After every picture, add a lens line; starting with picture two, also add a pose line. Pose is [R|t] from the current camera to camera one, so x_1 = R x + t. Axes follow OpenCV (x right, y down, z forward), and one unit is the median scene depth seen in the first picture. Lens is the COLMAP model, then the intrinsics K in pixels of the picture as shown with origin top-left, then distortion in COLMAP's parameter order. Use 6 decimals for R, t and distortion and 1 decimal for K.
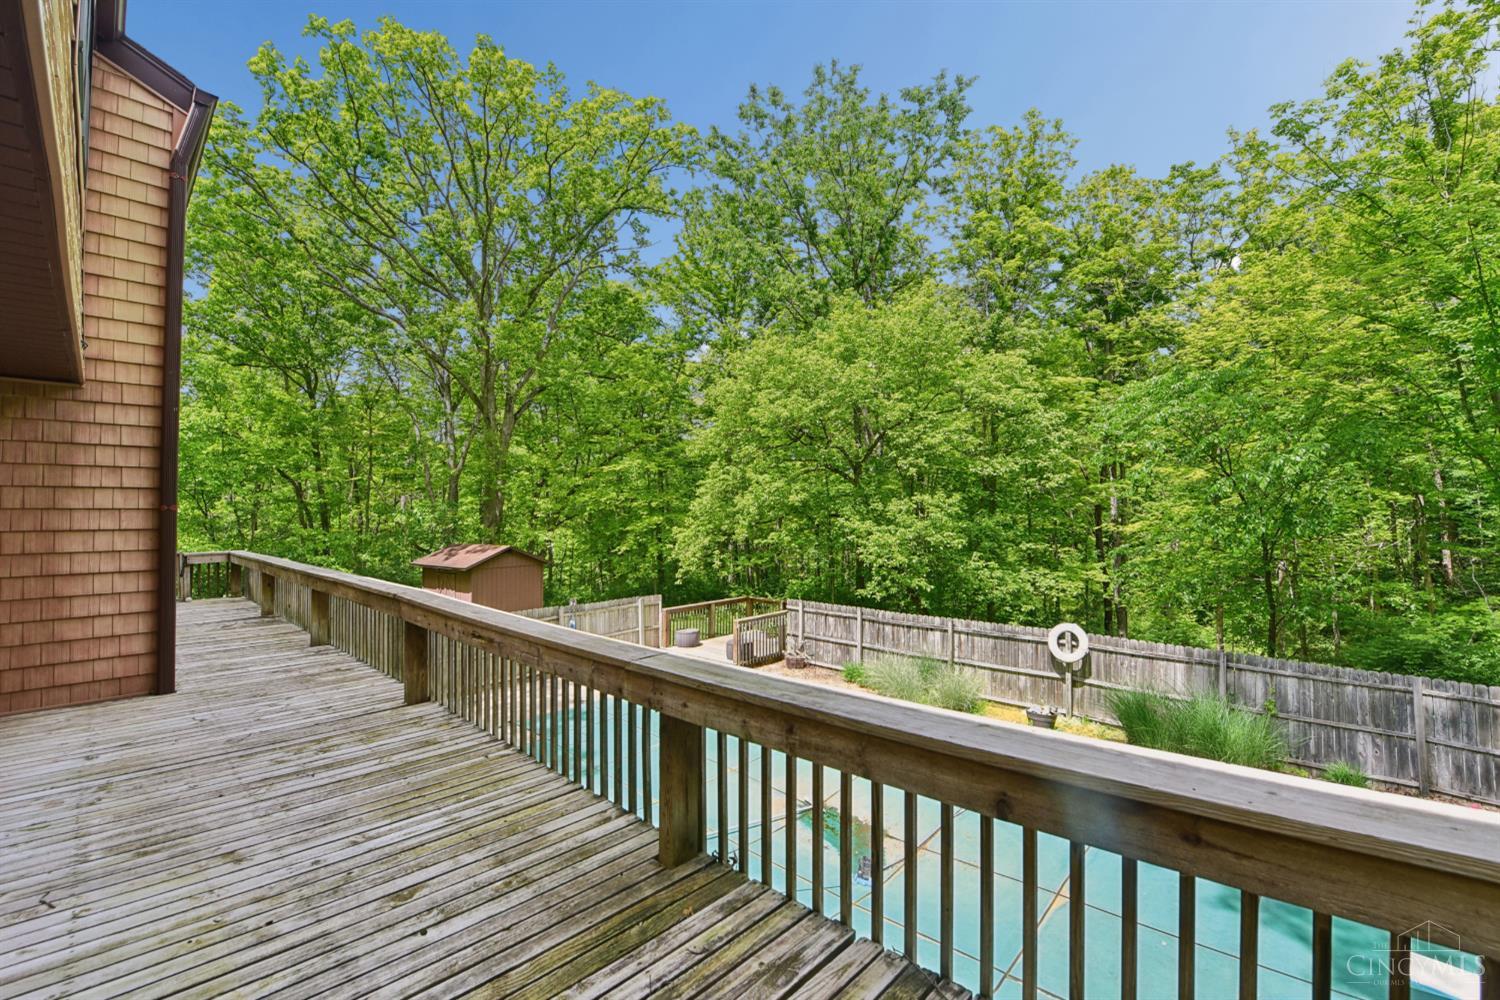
lens RADIAL K [[638.3, 0, 750.0], [0, 638.3, 500.0], [0, 0, 1]] dist [-0.024164, 0.000626]
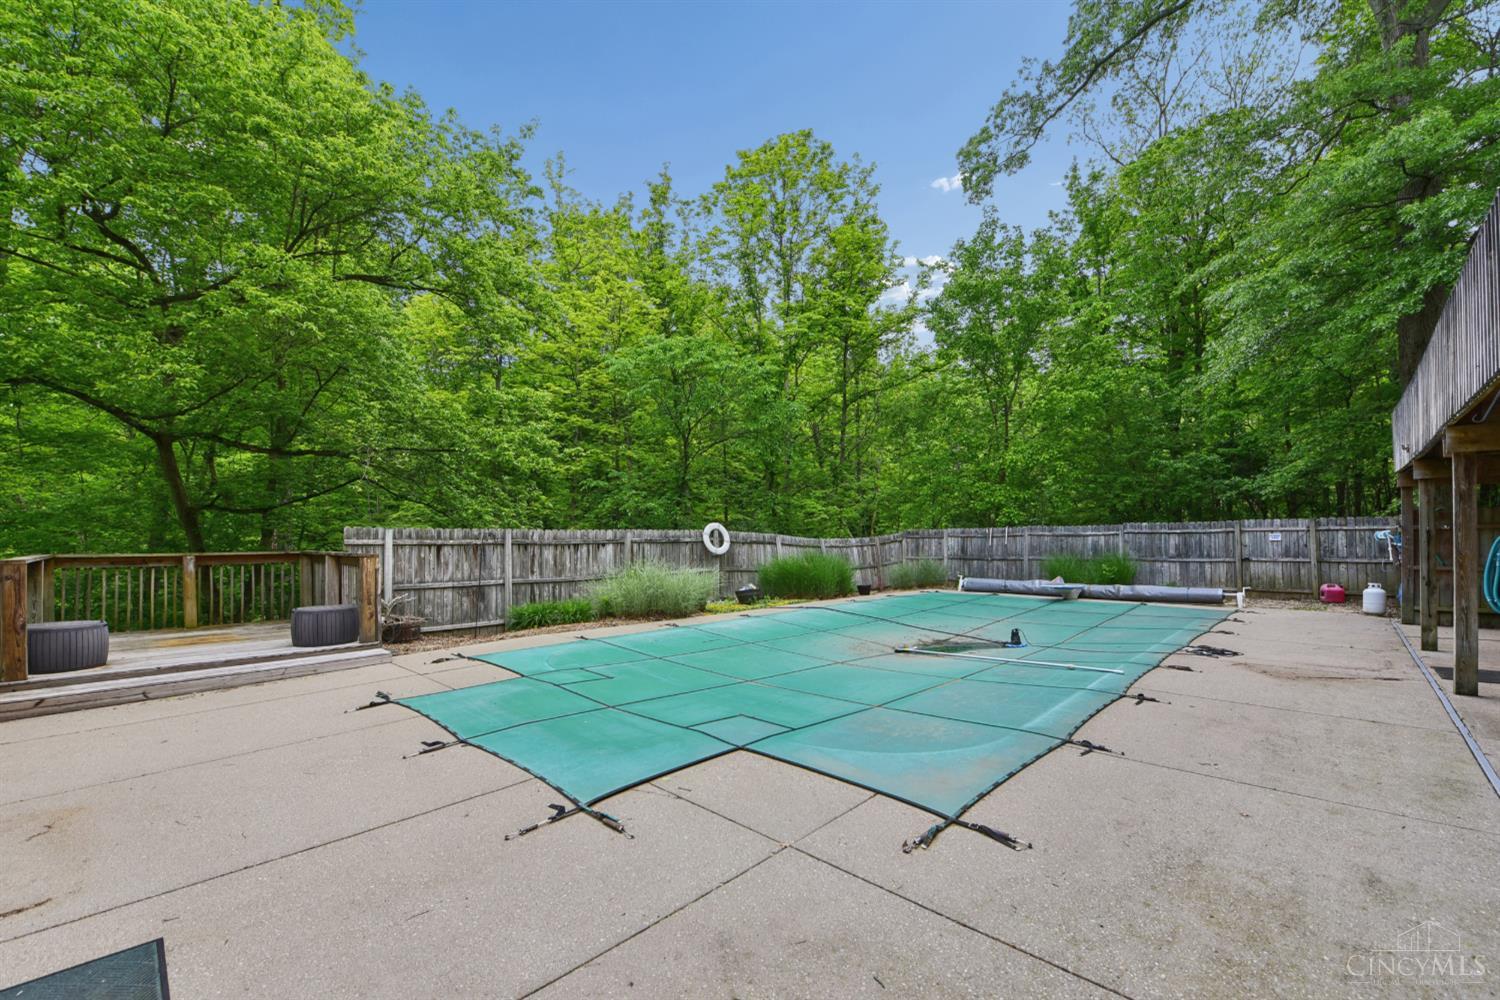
lens RADIAL K [[604.7, 0, 737.0], [0, 604.7, 539.8], [0, 0, 1]] dist [-0.017990, -0.000376]
pose [[0.021521, 0.000662, 0.999768, -0.528365], [-0.021255, 0.999774, -0.000205, 0.194678], [-0.999542, -0.021245, 0.021531, 0.808049]]
